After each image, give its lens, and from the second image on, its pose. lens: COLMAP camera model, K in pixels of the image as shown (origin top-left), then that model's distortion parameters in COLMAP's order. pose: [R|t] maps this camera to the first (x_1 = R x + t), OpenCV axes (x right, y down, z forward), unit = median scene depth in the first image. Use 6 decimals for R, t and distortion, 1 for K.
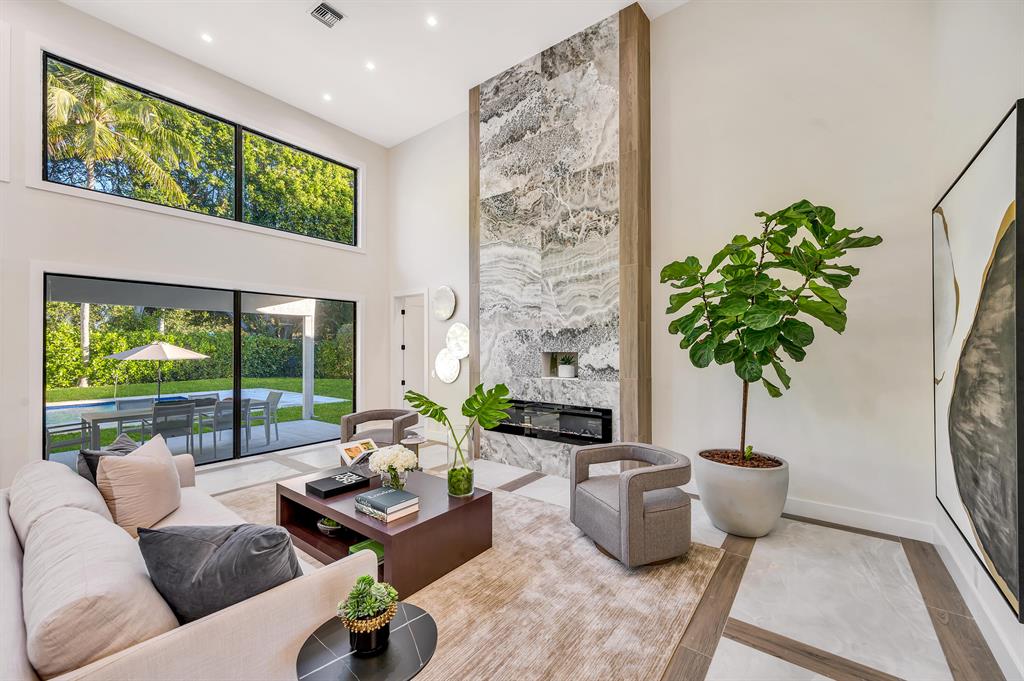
lens RADIAL K [[417.7, 0, 509.9], [0, 417.7, 344.5], [0, 0, 1]] dist [-0.002555, -0.000218]
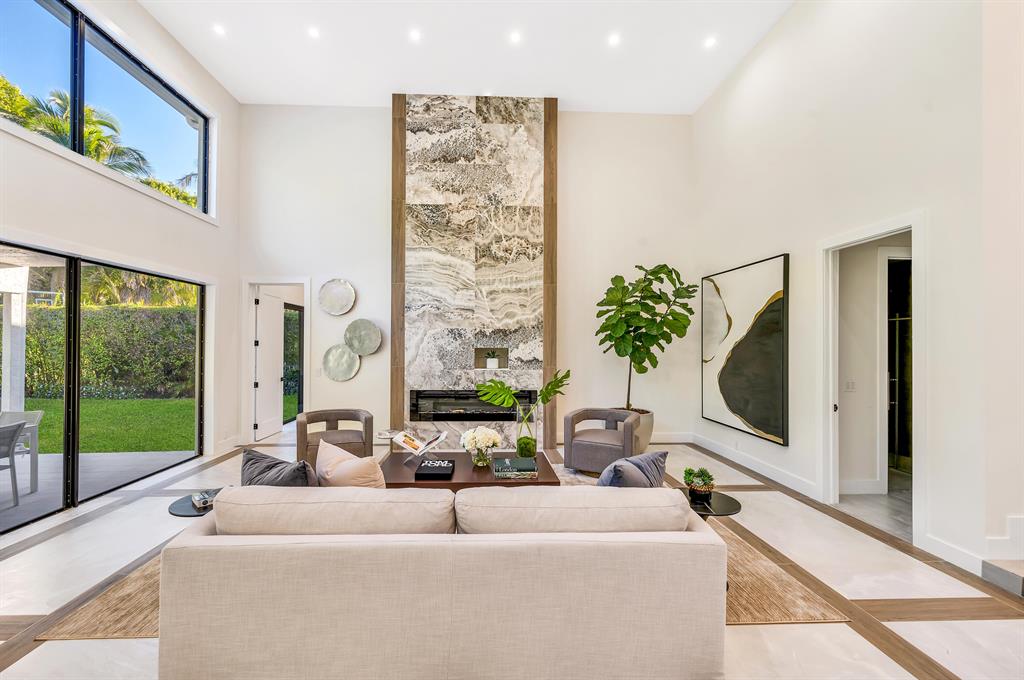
lens RADIAL K [[417.7, 0, 502.3], [0, 417.7, 341.6], [0, 0, 1]] dist [-0.002555, -0.000218]
pose [[0.759817, 0.010124, 0.650059, -0.642215], [-0.009127, 0.999946, -0.004905, 0.005081], [-0.650073, -0.002206, 0.759868, 0.045280]]
